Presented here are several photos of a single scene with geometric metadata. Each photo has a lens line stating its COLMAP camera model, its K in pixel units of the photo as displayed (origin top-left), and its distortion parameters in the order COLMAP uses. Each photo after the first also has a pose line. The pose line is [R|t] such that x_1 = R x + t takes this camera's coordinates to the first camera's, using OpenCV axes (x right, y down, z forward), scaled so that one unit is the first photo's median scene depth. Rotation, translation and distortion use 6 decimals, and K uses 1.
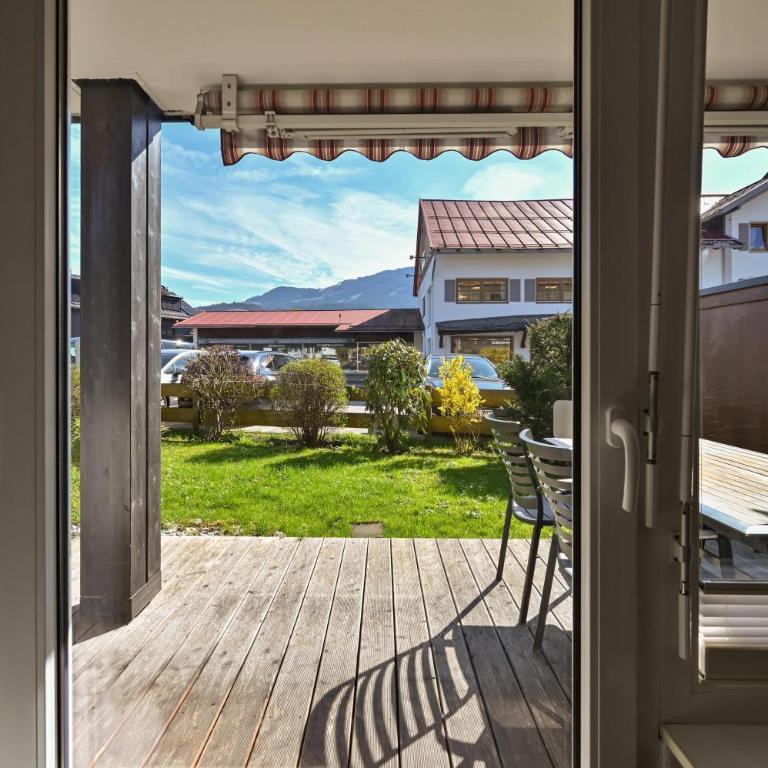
lens RADIAL K [[493.0, 0, 380.7], [0, 493.0, 361.8], [0, 0, 1]] dist [0.003817, 0.001370]
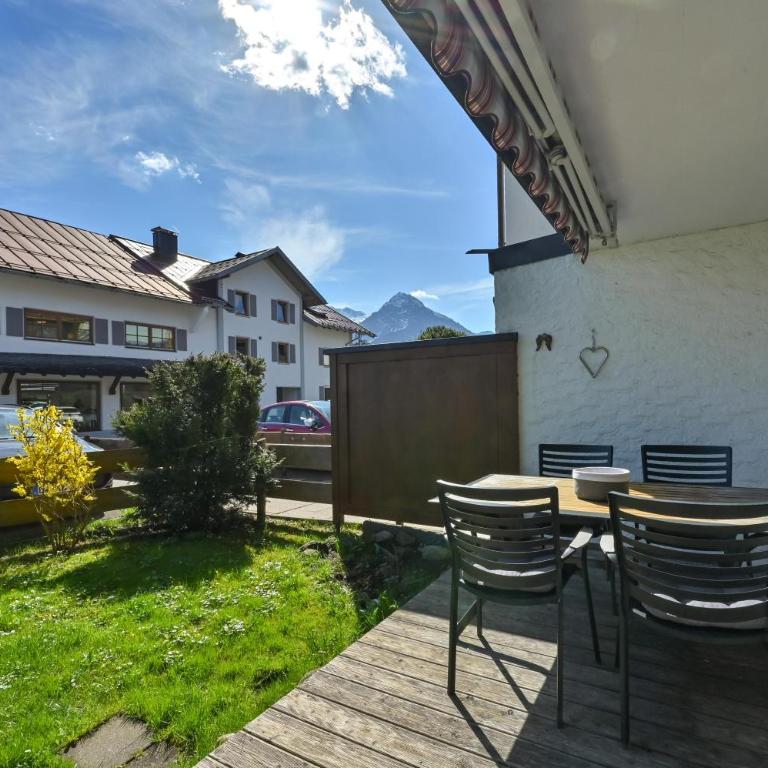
lens RADIAL K [[472.2, 0, 409.1], [0, 472.2, 397.7], [0, 0, 1]] dist [-0.000747, -0.000453]
pose [[0.486465, -0.006957, 0.873672, -0.054991], [0.025295, 0.999661, -0.006124, -0.002792], [-0.873334, 0.025079, 0.486476, 0.084867]]
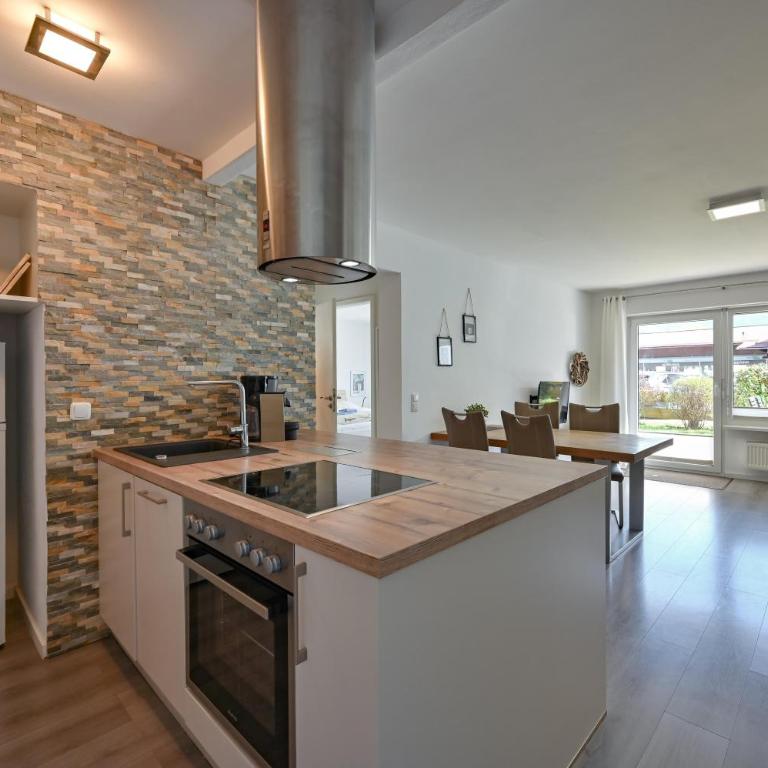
lens RADIAL K [[456.2, 0, 384.0], [0, 456.2, 384.0], [0, 0, 1]] dist [-0.001321, -0.000076]
pose [[0.717082, 0.001164, -0.696987, 0.061948], [0.004673, 0.999968, 0.006477, 0.001084], [0.696973, -0.007902, 0.717054, -0.281806]]
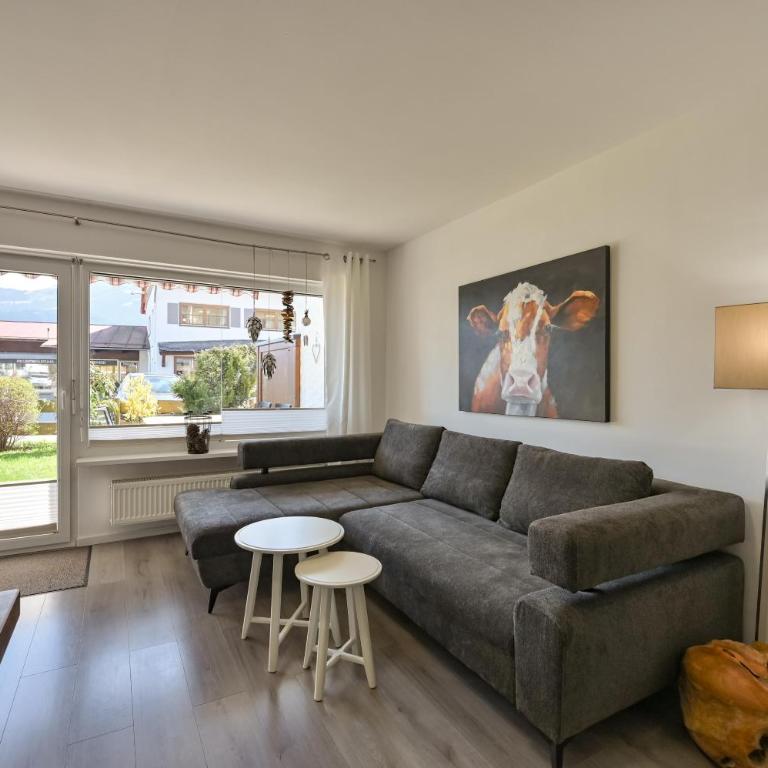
lens RADIAL K [[480.0, 0, 393.9], [0, 480.0, 384.1], [0, 0, 1]] dist [-0.004208, -0.003166]
pose [[0.861315, 0.000671, 0.508070, 0.029737], [-0.003907, 0.999978, 0.005302, 0.000887], [-0.508055, -0.006551, 0.861299, -0.150815]]
